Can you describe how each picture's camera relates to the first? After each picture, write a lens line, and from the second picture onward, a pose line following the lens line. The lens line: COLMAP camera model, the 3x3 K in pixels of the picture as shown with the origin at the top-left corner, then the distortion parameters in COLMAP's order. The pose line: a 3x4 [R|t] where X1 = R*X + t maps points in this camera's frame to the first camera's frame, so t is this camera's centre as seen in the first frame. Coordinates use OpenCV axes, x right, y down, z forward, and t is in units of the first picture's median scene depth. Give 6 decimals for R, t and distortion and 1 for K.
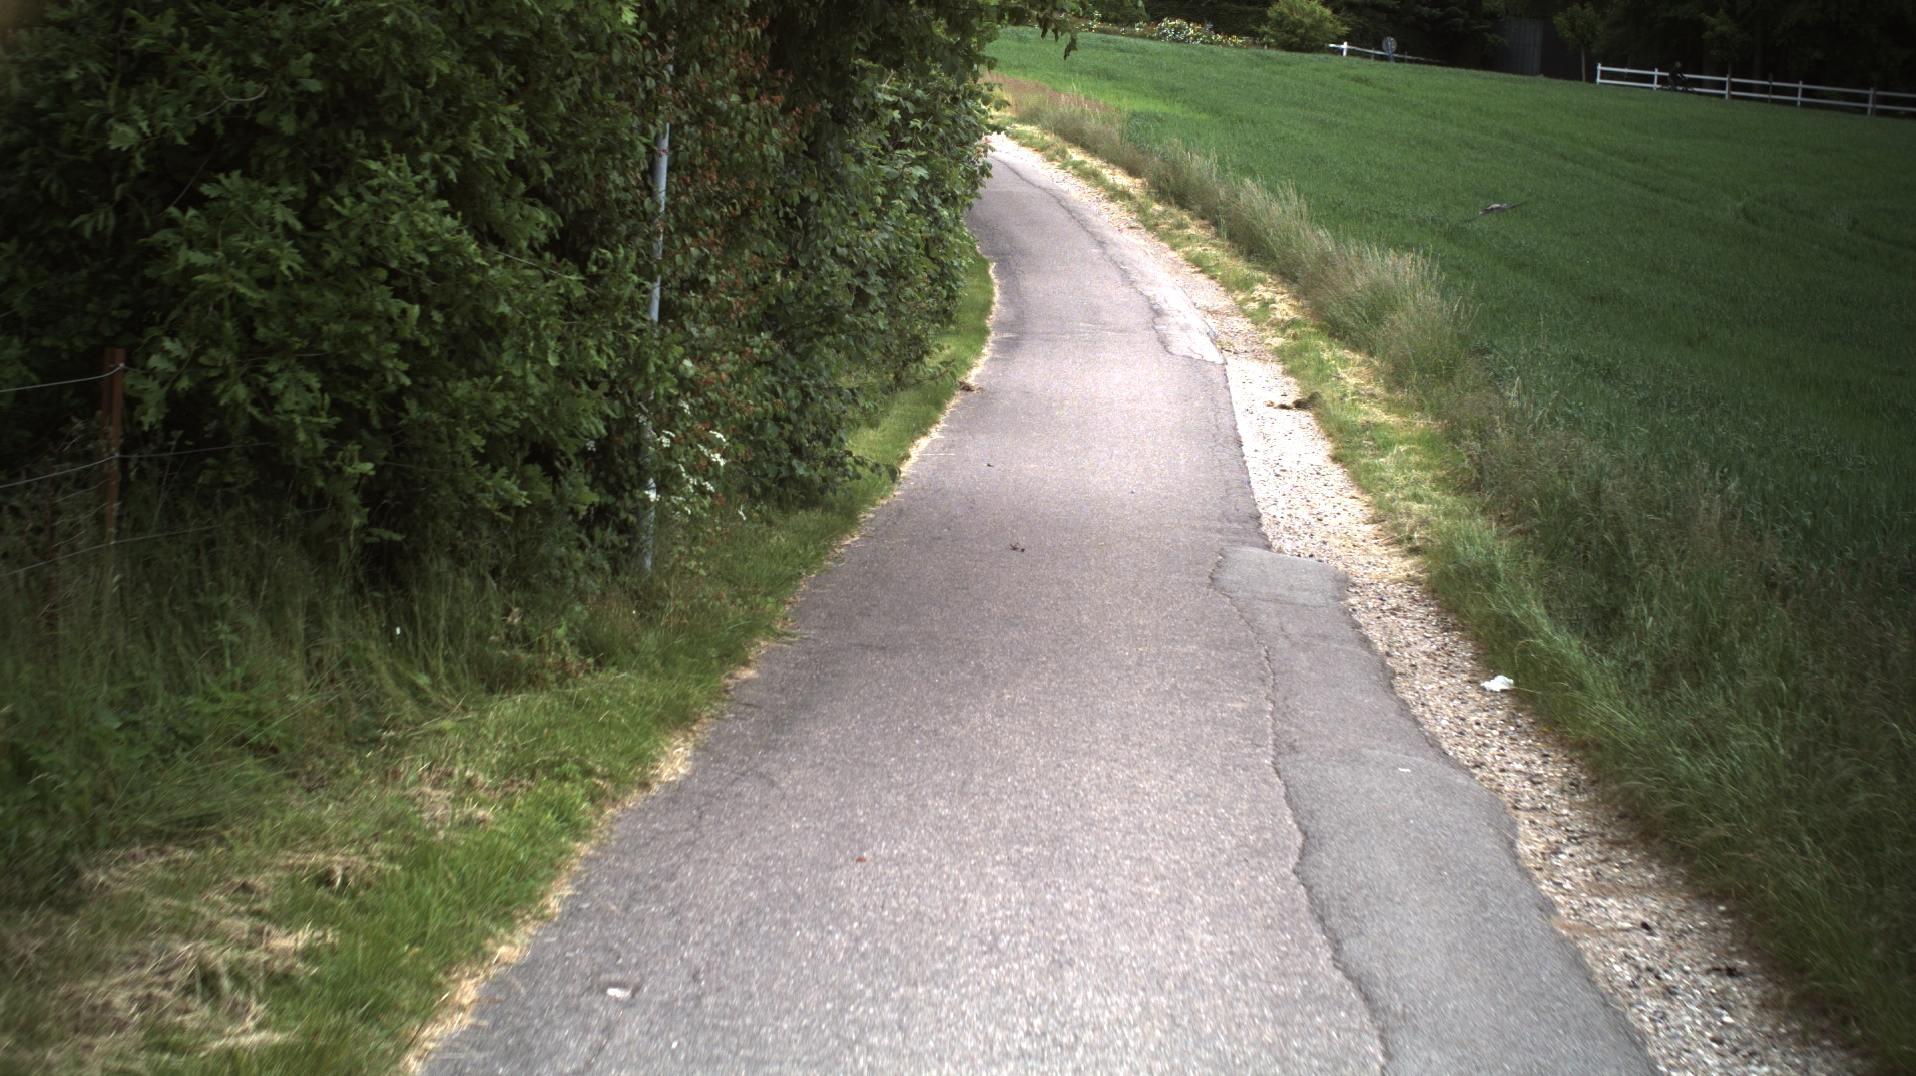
lens RADIAL K [[3419.4, 0, 953.1], [0, 3419.4, 538.9], [0, 0, 1]] dist [-0.266770, 0.000000]
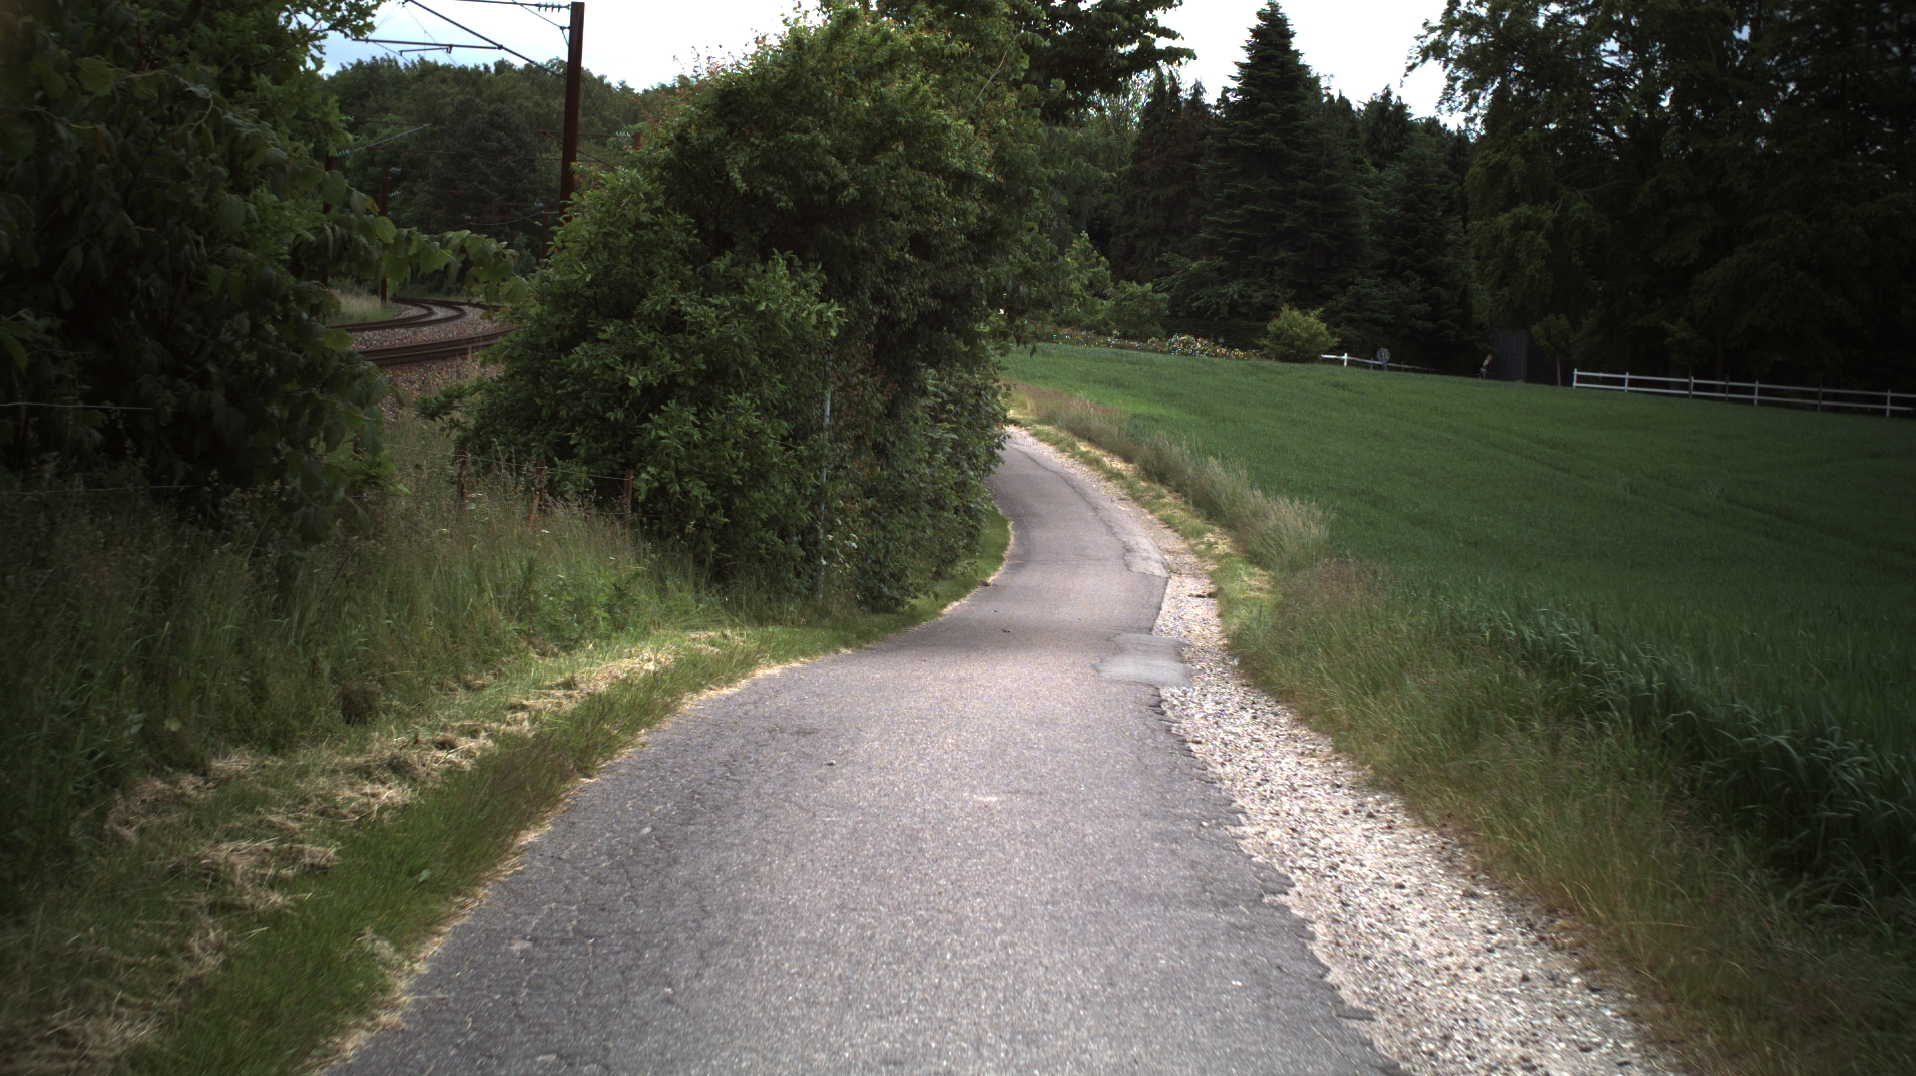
lens RADIAL K [[3419.4, 0, 955.9], [0, 3419.4, 521.8], [0, 0, 1]] dist [-0.266770, 0.000000]
pose [[0.999897, -0.008700, -0.011393, 0.009539], [0.007546, 0.995193, -0.097646, 0.085905], [0.012188, 0.097550, 0.995156, -0.566808]]
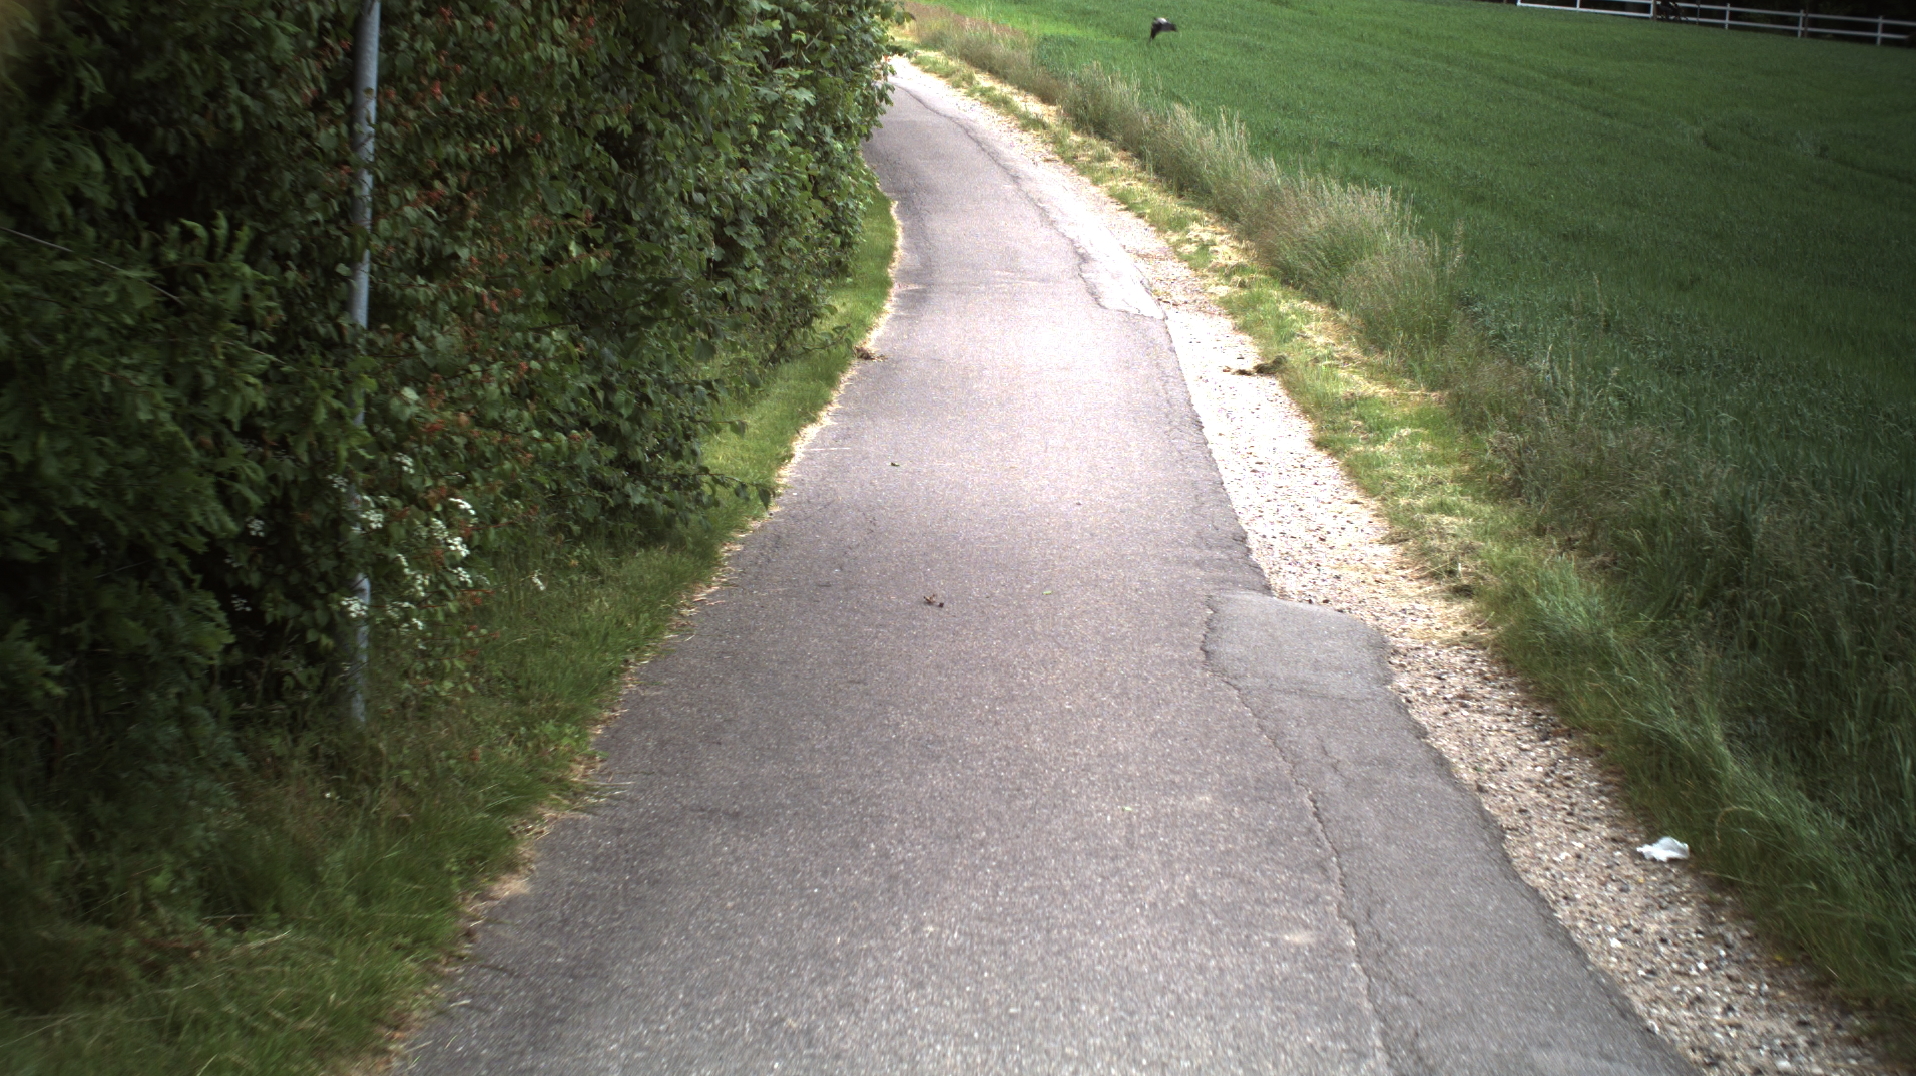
lens RADIAL K [[3419.4, 0, 951.0], [0, 3419.4, 538.3], [0, 0, 1]] dist [-0.266770, 0.000000]
pose [[0.999574, -0.010278, 0.027300, 0.001876], [0.009741, 0.999758, 0.019738, -0.018051], [-0.027497, -0.019463, 0.999432, 0.188798]]
